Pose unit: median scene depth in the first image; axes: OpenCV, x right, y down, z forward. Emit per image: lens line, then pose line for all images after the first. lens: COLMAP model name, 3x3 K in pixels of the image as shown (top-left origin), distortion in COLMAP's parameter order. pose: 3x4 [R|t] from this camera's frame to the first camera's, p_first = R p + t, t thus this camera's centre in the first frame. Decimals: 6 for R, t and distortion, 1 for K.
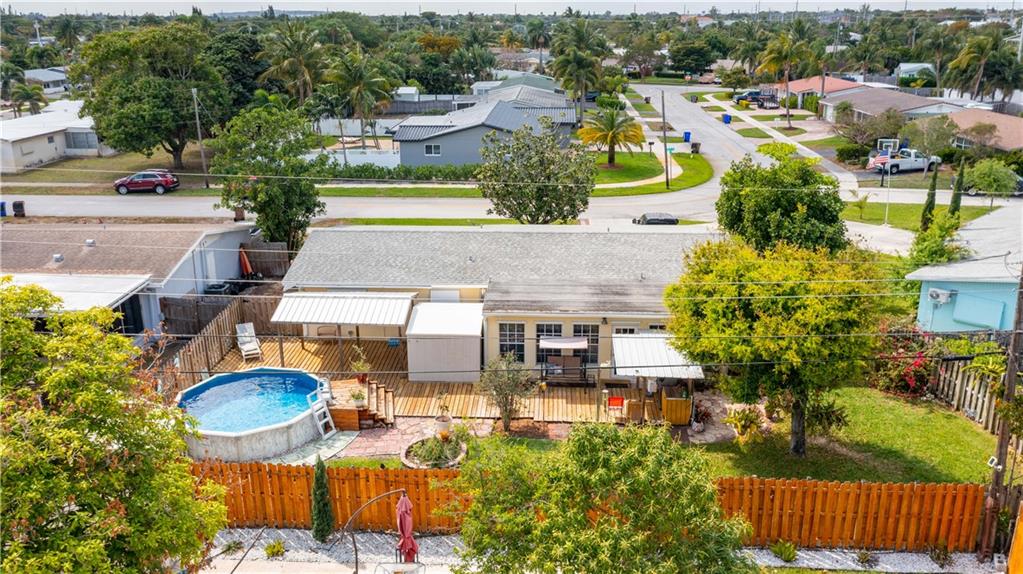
lens RADIAL K [[814.5, 0, 496.8], [0, 814.5, 286.1], [0, 0, 1]] dist [0.004368, 0.004834]
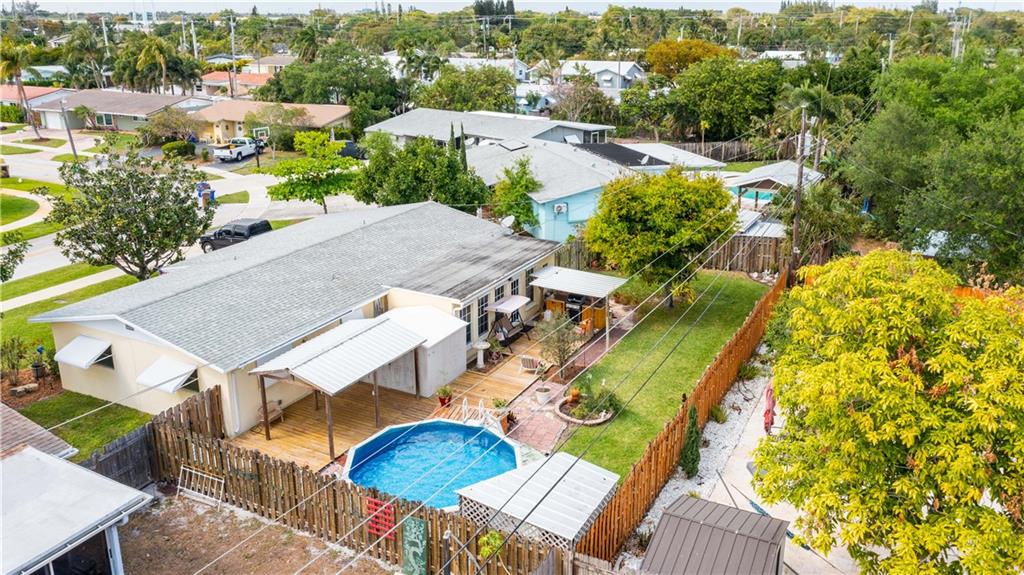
lens RADIAL K [[808.5, 0, 515.2], [0, 808.5, 285.9], [0, 0, 1]] dist [0.007648, 0.014371]
pose [[0.402289, -0.282235, 0.870923, -0.865752], [0.284515, 0.942733, 0.174085, -0.144370], [-0.870181, 0.177758, 0.459551, 0.452690]]
